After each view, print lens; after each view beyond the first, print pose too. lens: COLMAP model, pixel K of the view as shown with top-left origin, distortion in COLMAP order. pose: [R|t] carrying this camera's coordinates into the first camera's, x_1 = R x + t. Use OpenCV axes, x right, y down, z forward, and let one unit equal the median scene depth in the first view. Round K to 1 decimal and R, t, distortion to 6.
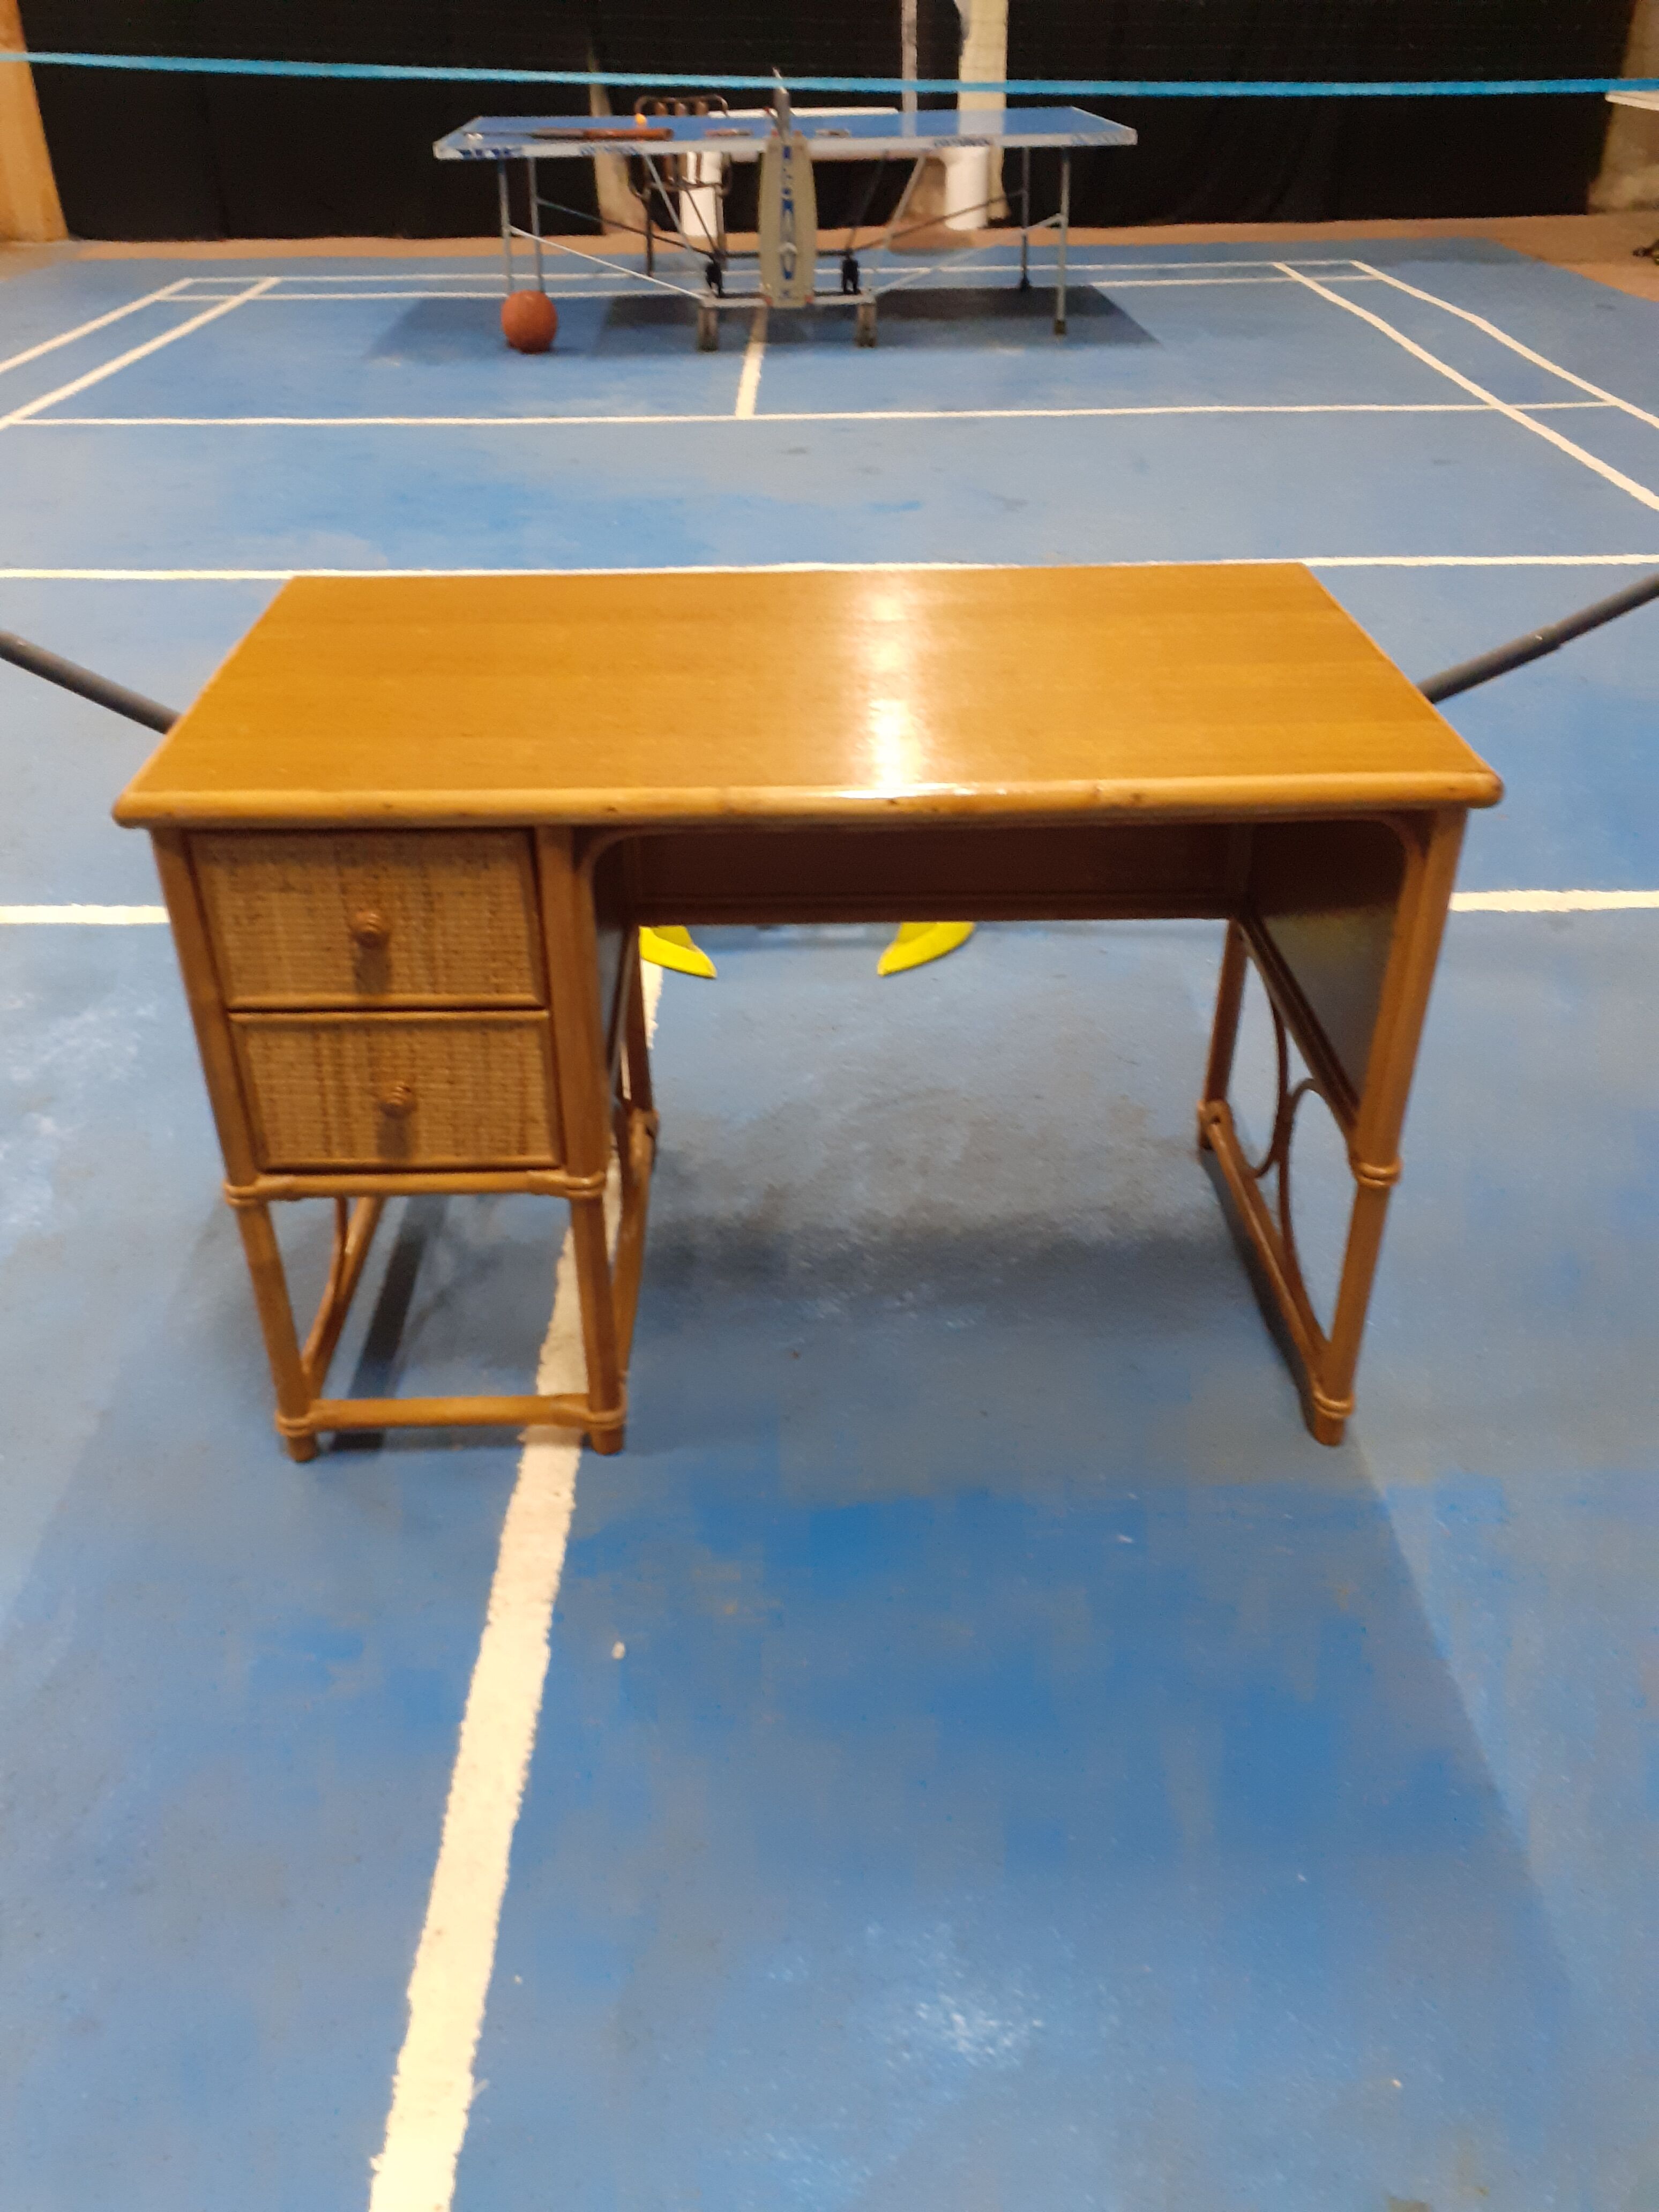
lens RADIAL K [[1751.2, 0, 829.5], [0, 1751.2, 1106.0], [0, 0, 1]] dist [0.007370, -0.002137]
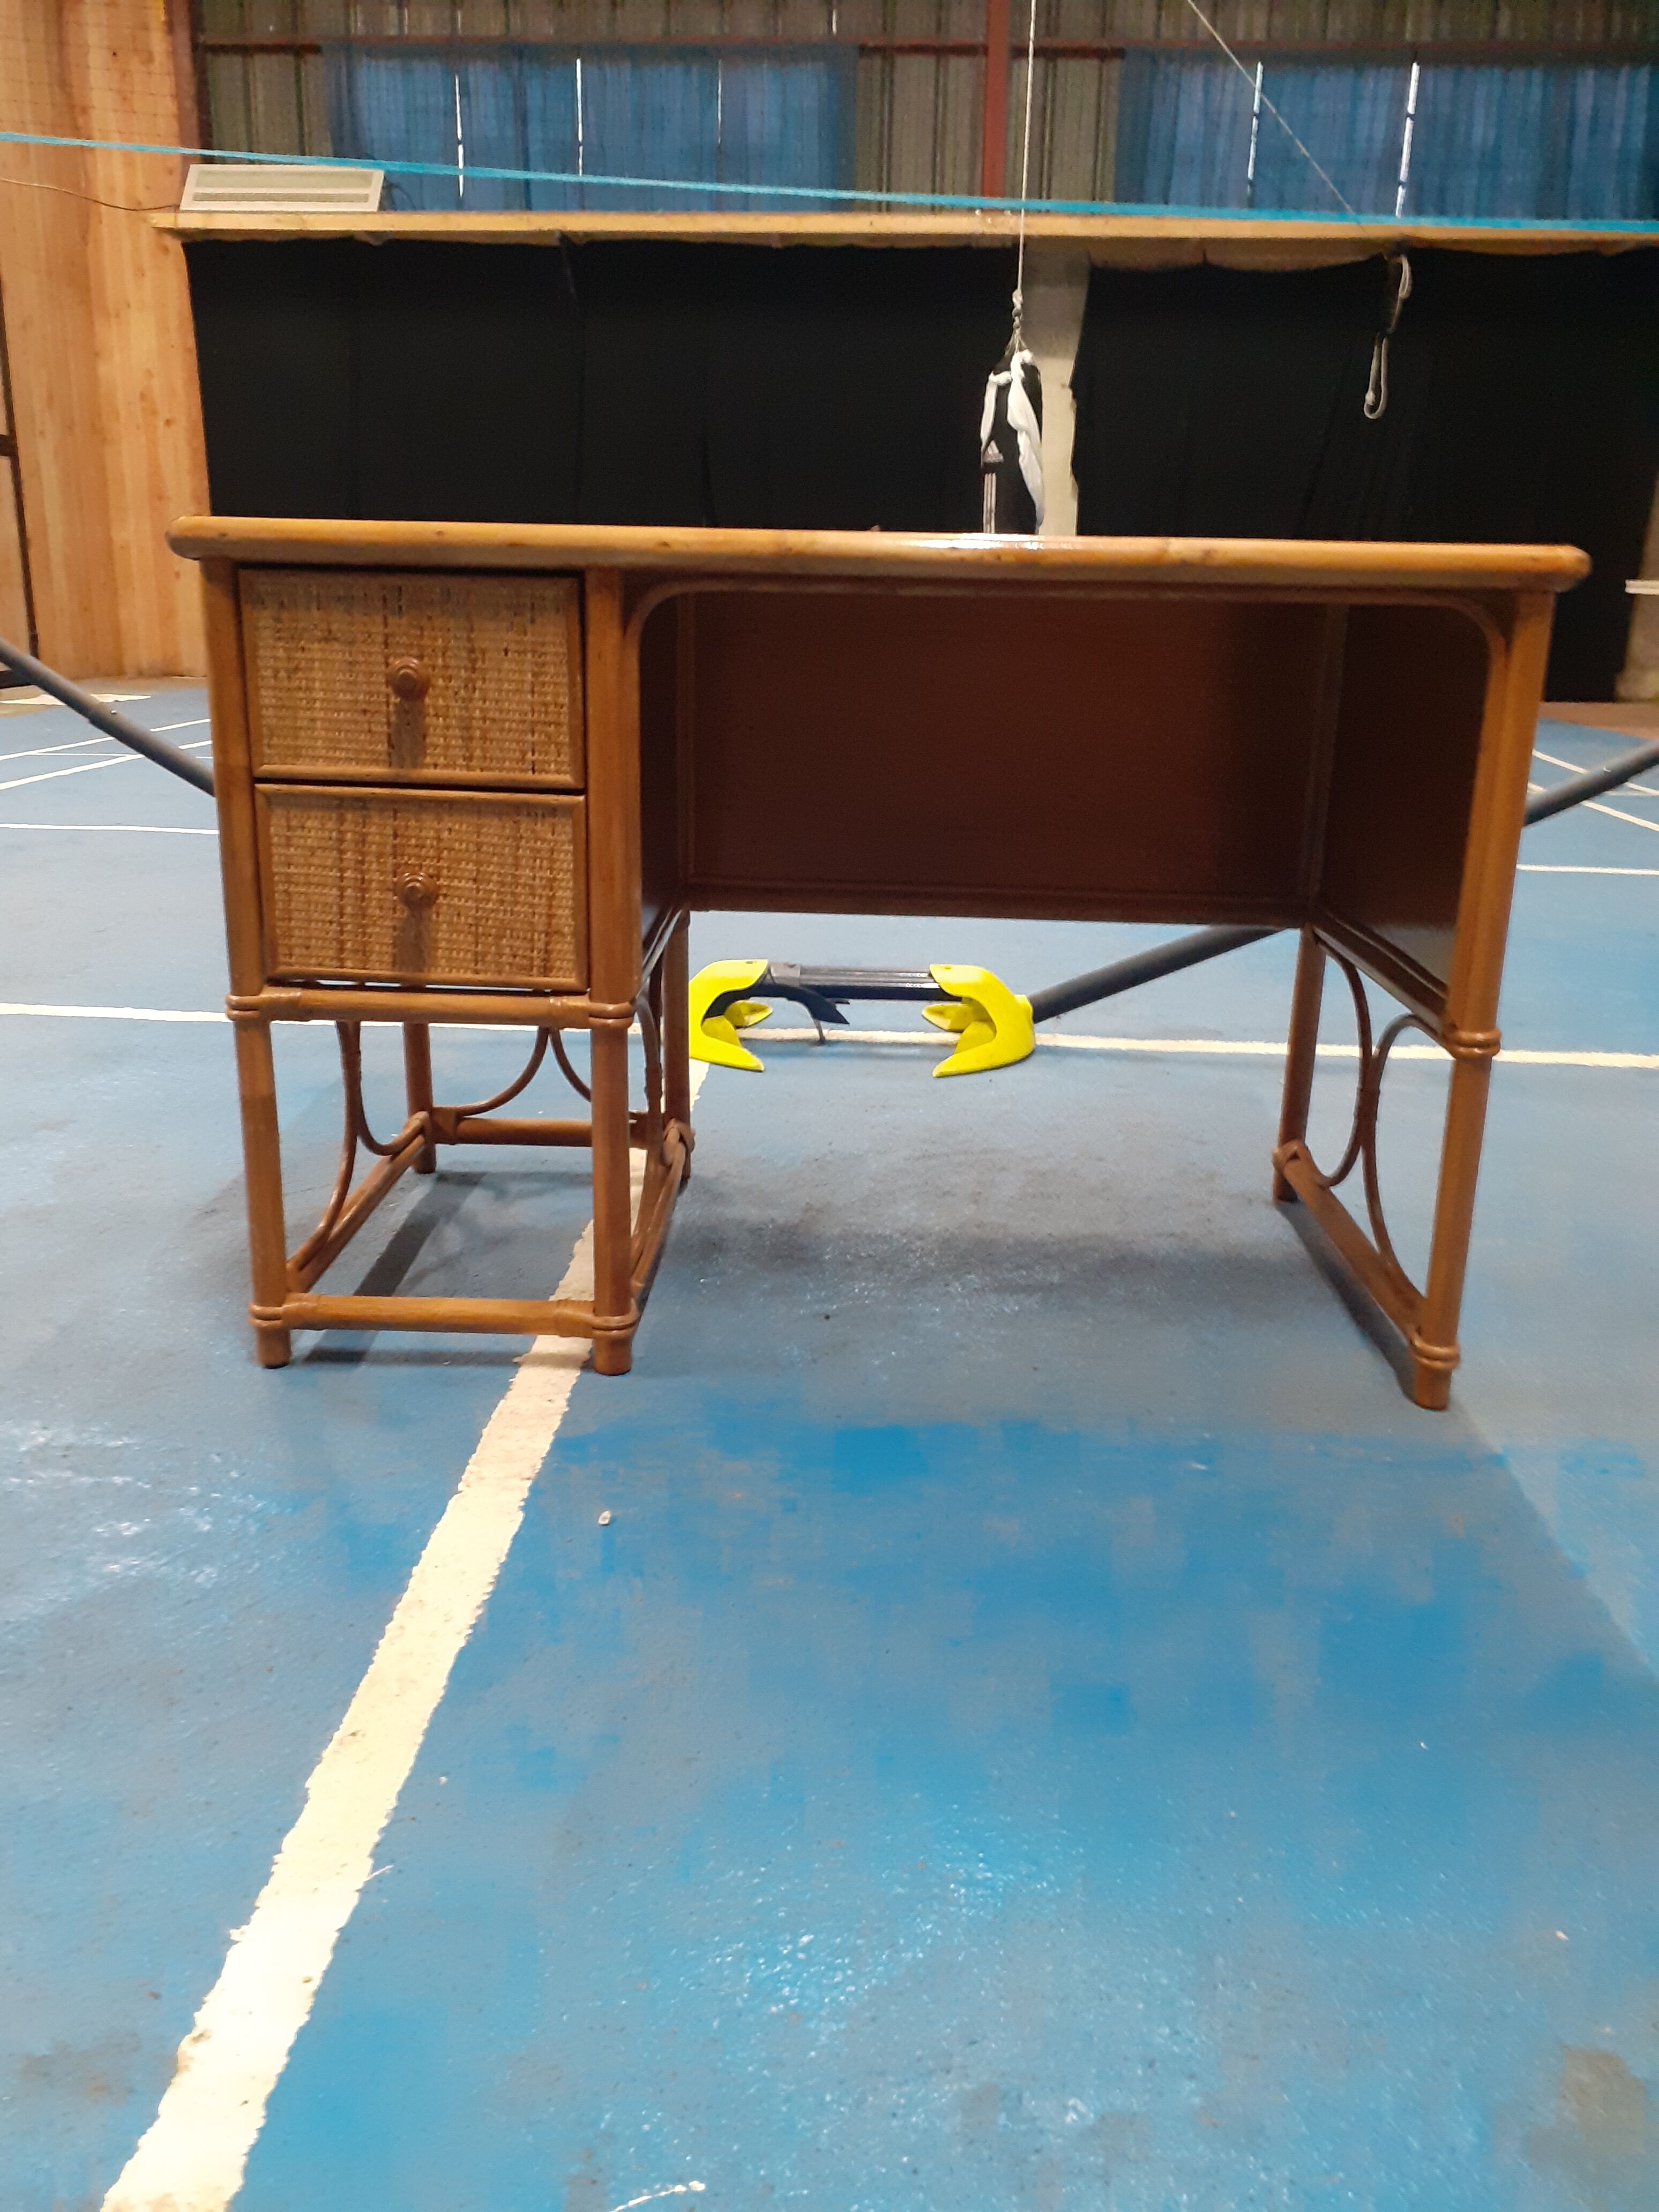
lens RADIAL K [[1760.0, 0, 816.4], [0, 1760.0, 1106.9], [0, 0, 1]] dist [-0.003800, -0.006278]
pose [[0.998195, 0.037983, -0.046527, 0.016207], [-0.049178, 0.961588, -0.270056, 0.354869], [0.034482, 0.271856, 0.961720, 0.127111]]
